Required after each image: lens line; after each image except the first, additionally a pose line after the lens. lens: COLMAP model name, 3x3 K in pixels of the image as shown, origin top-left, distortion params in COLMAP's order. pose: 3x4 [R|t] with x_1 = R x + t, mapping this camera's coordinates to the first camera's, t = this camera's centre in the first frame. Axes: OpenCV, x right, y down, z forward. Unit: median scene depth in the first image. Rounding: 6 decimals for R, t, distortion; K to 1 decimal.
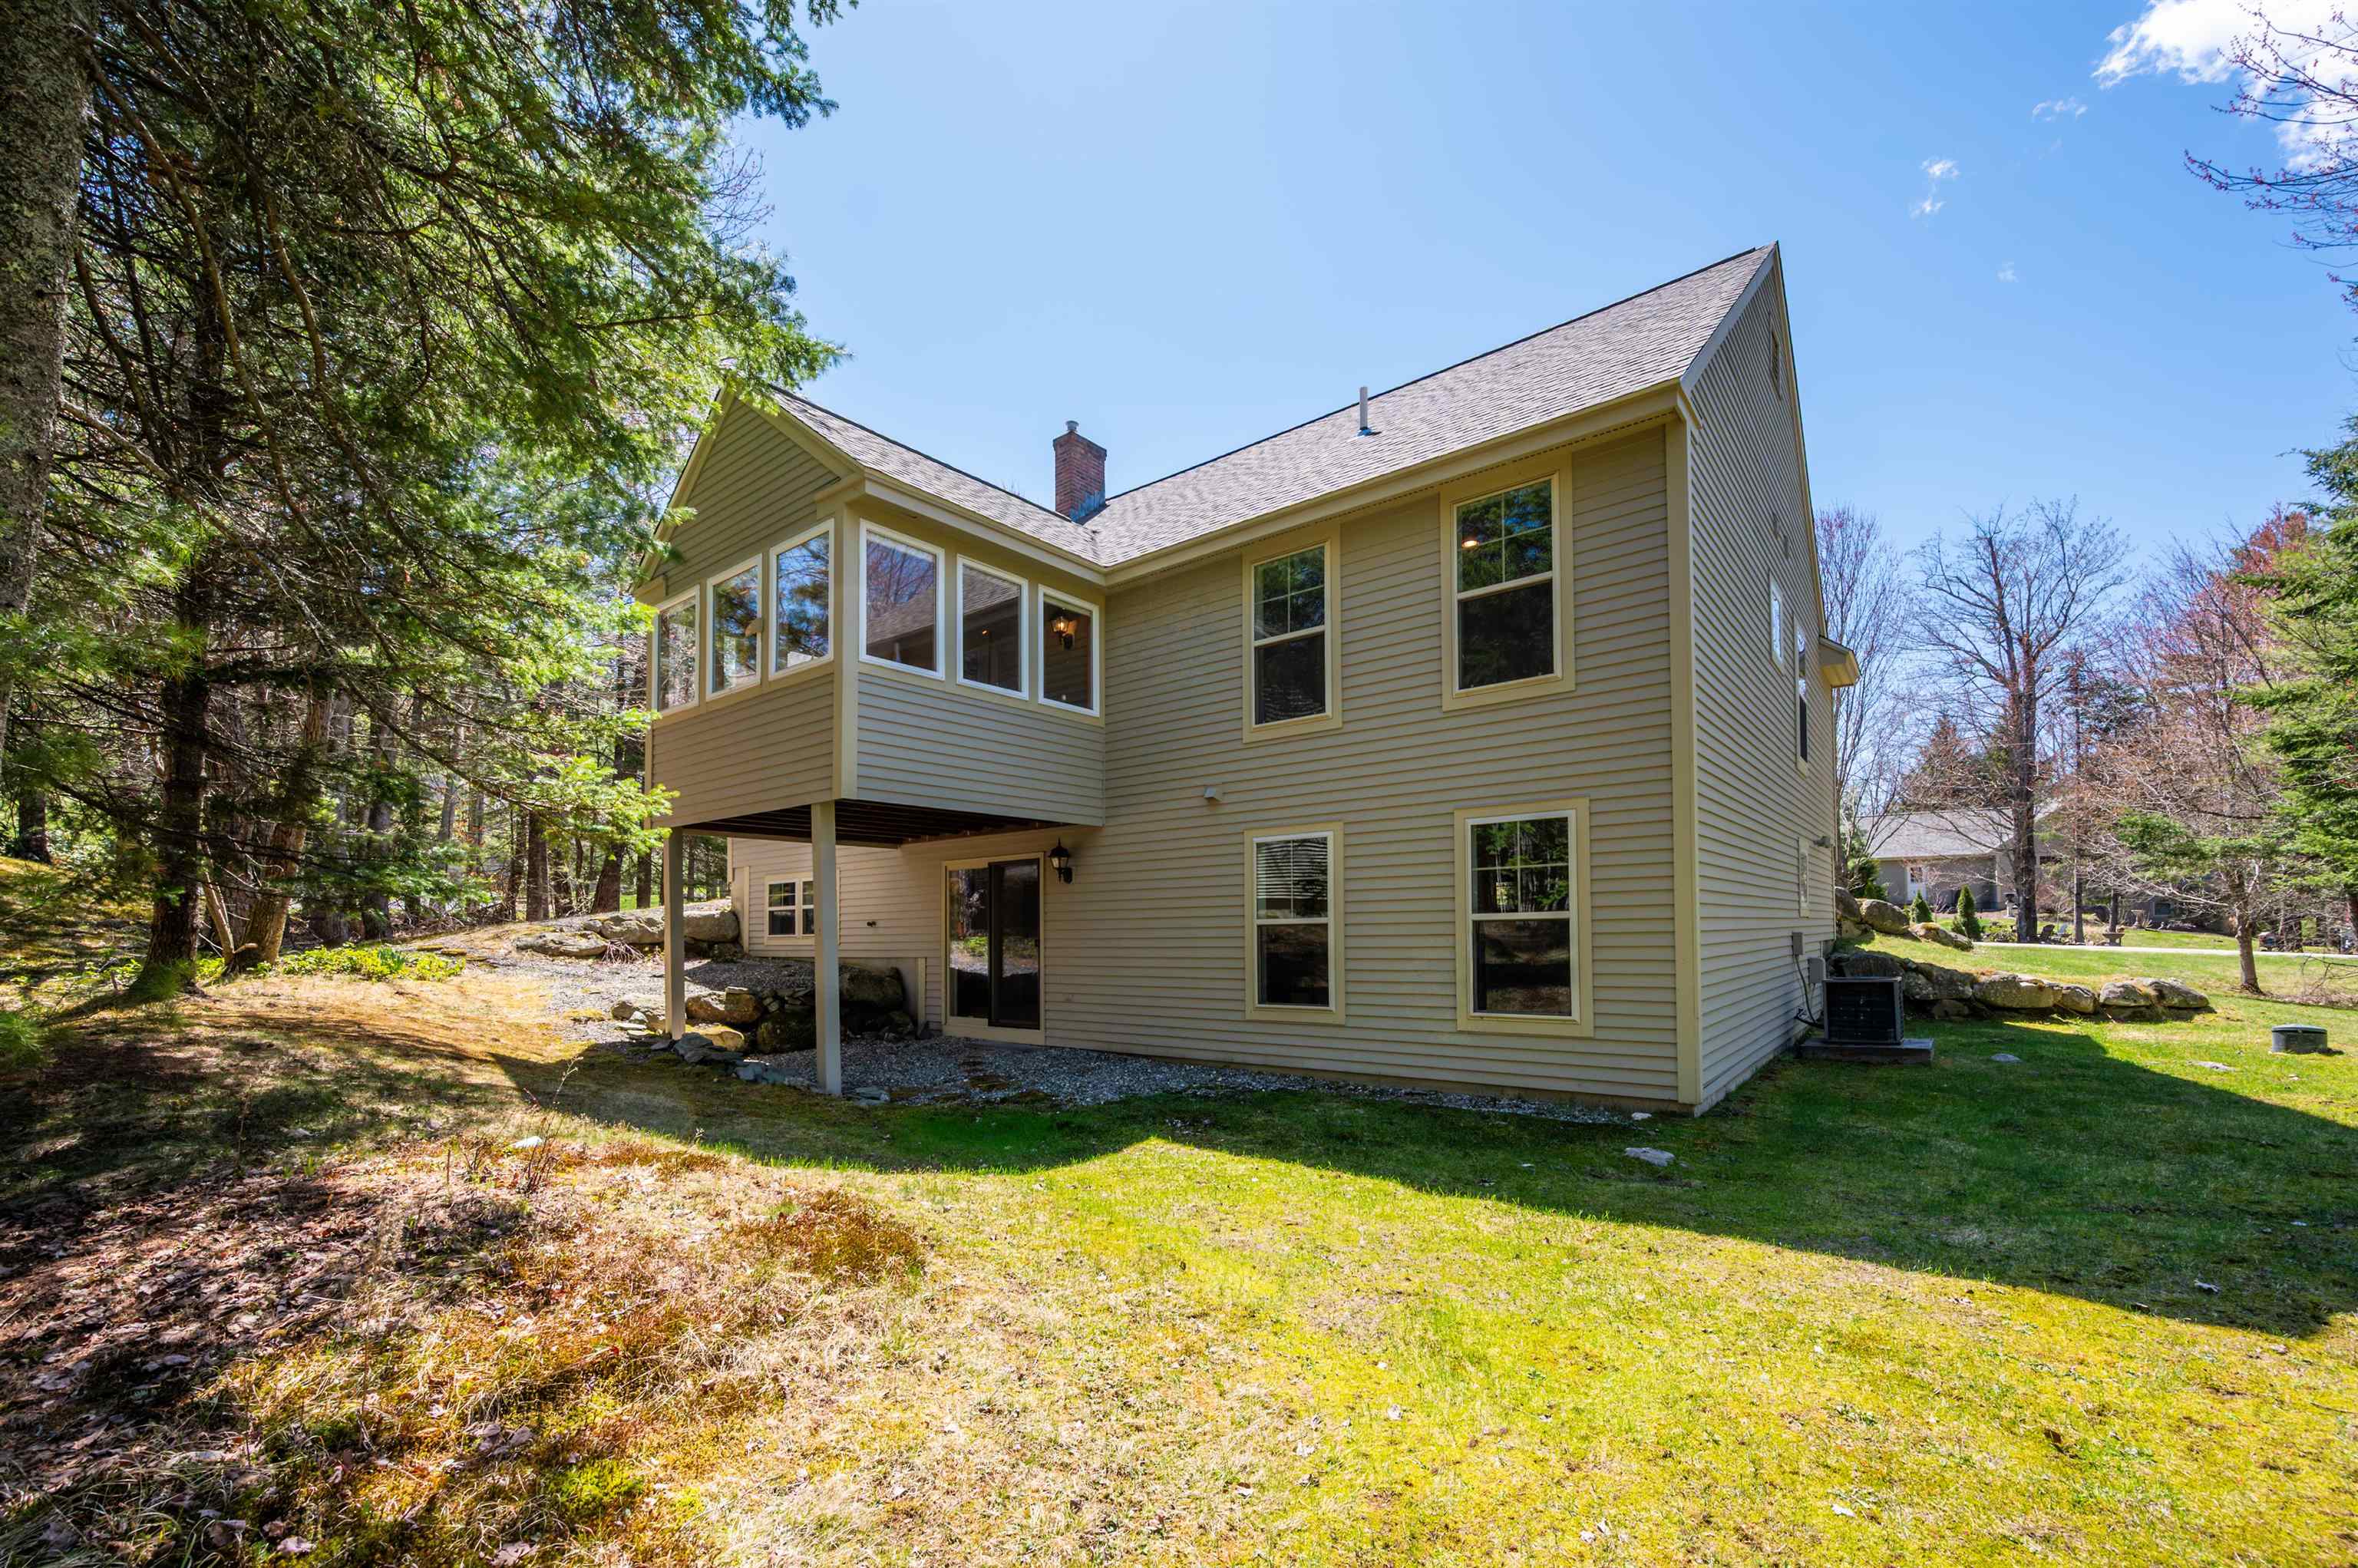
lens RADIAL K [[960.8, 0, 1182.2], [0, 960.8, 878.2], [0, 0, 1]] dist [0.000563, -0.000161]
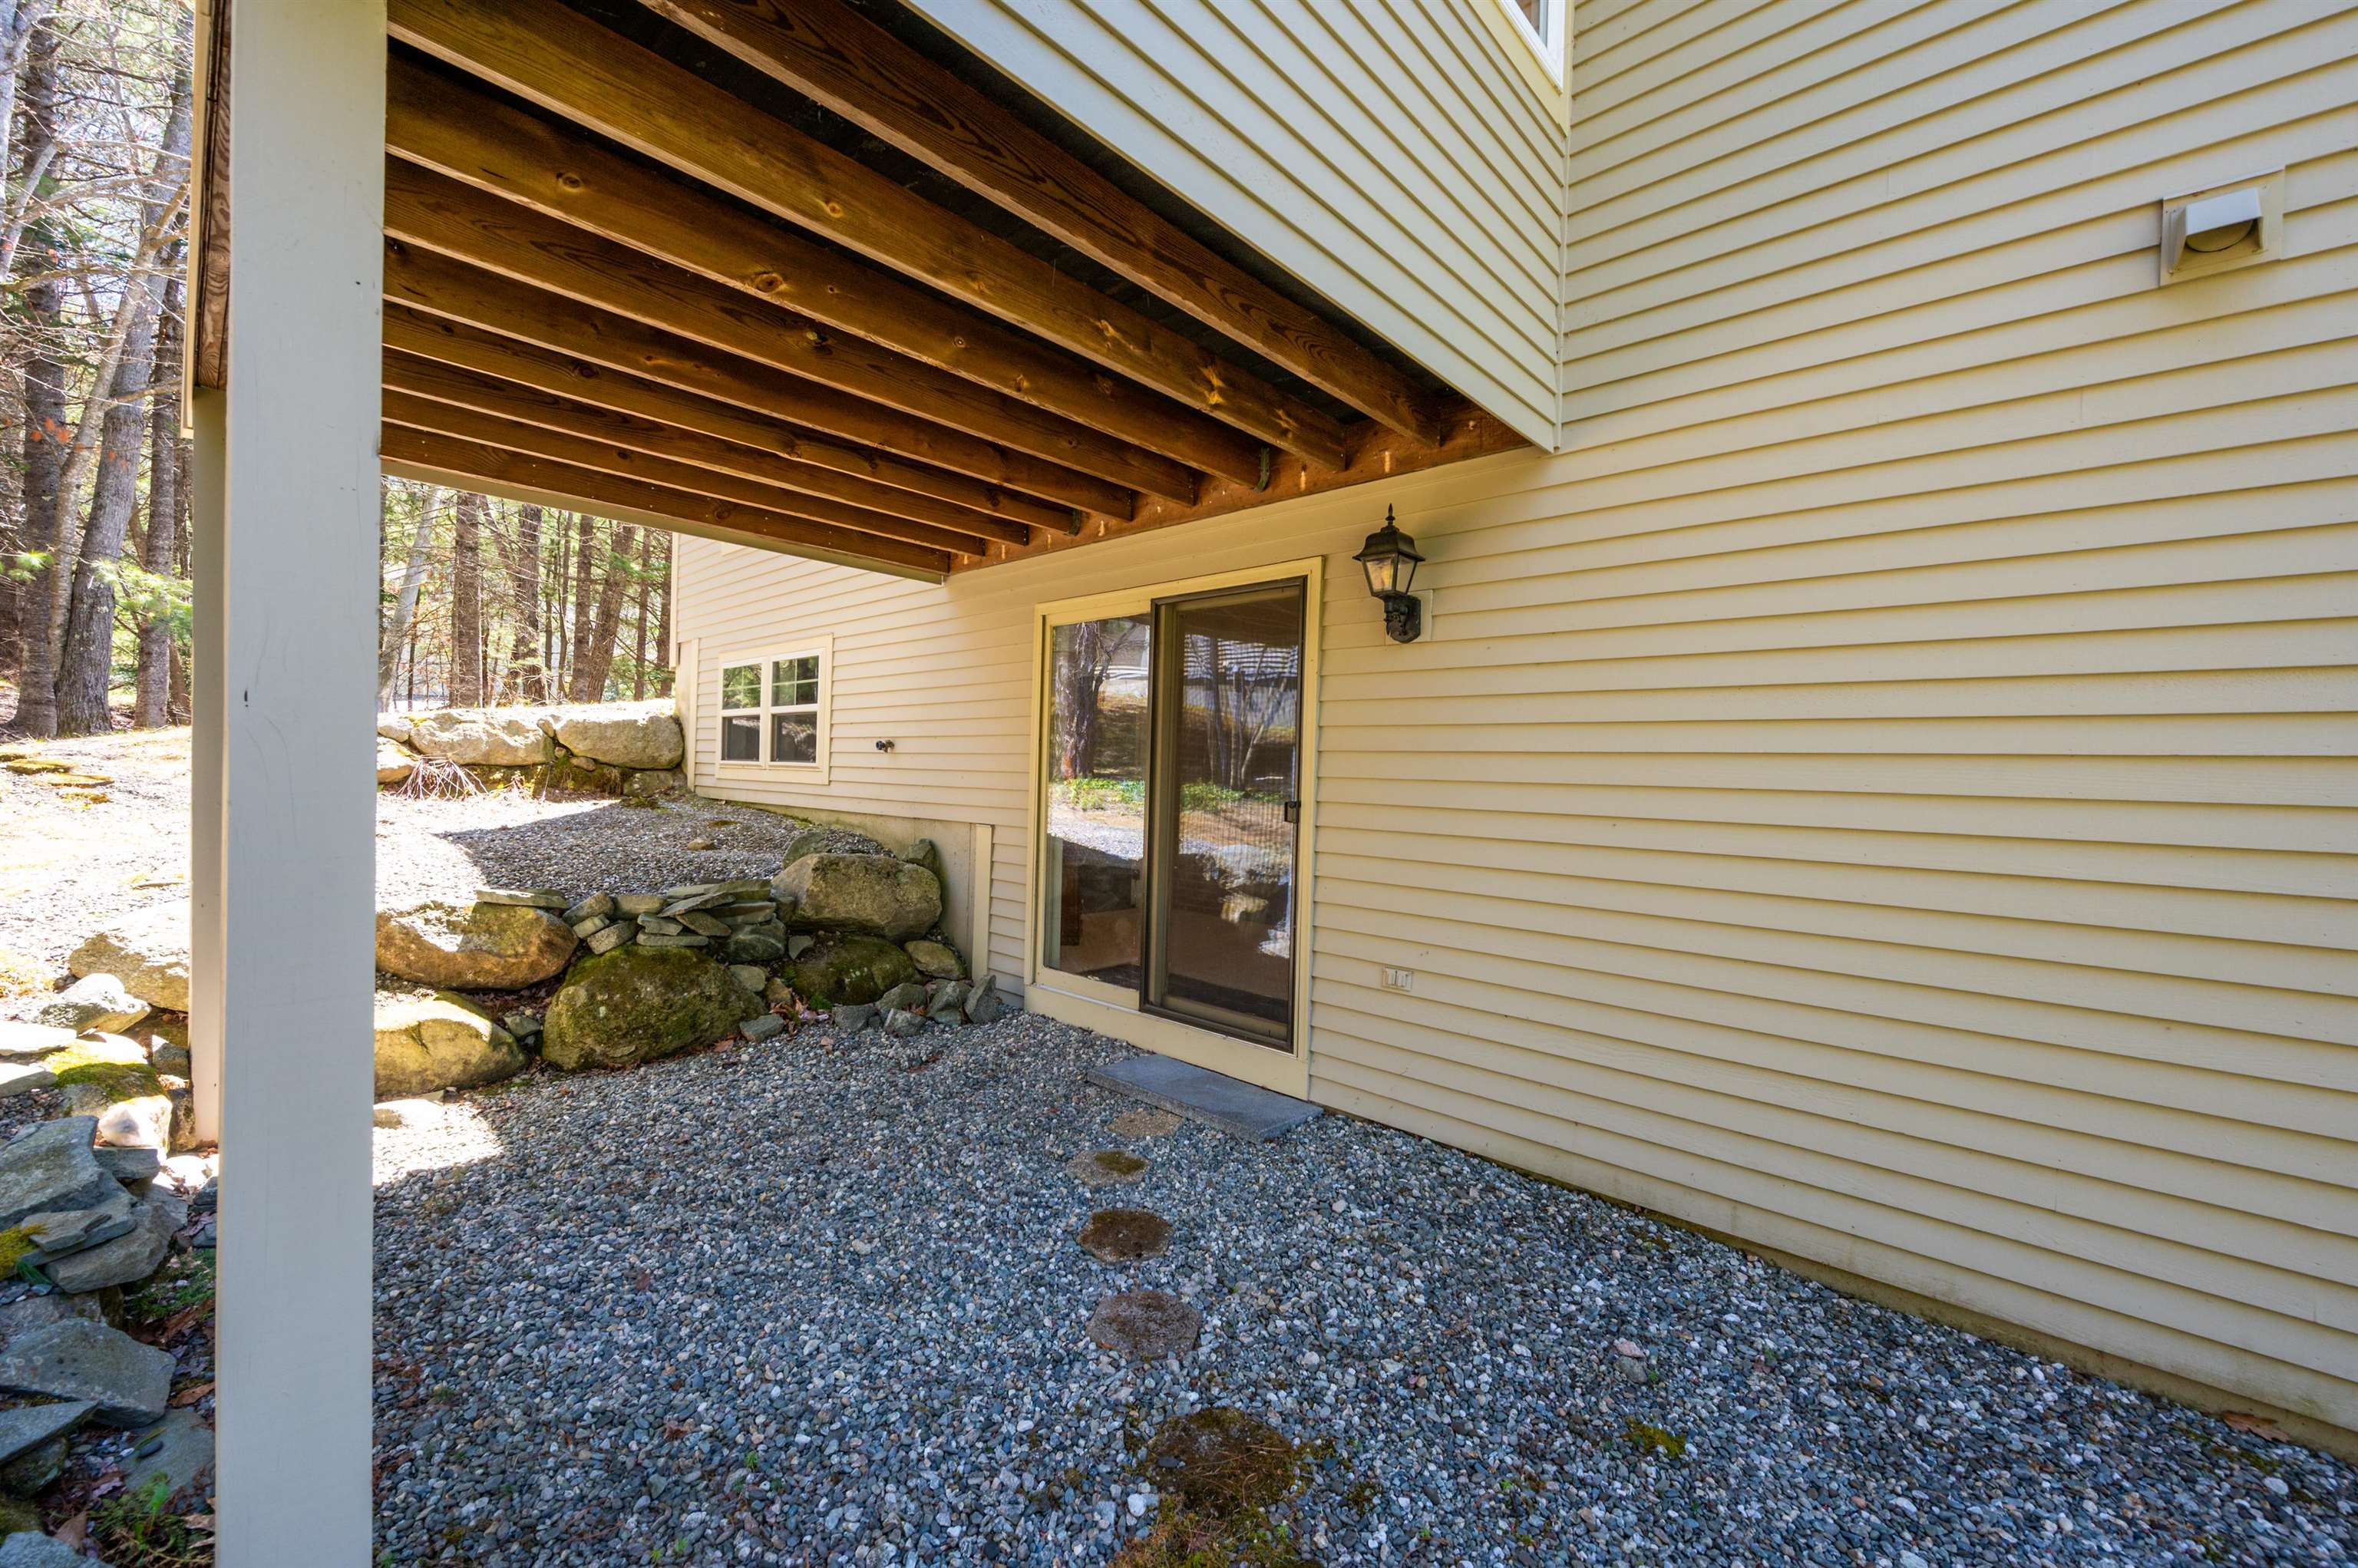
lens RADIAL K [[939.8, 0, 1179.0], [0, 939.8, 784.0], [0, 0, 1]] dist [-0.001455, -0.000173]
pose [[0.996431, 0.044889, -0.071487, -0.150930], [-0.040328, 0.997133, 0.064020, 0.032877], [0.074156, -0.060908, 0.995385, 0.574160]]
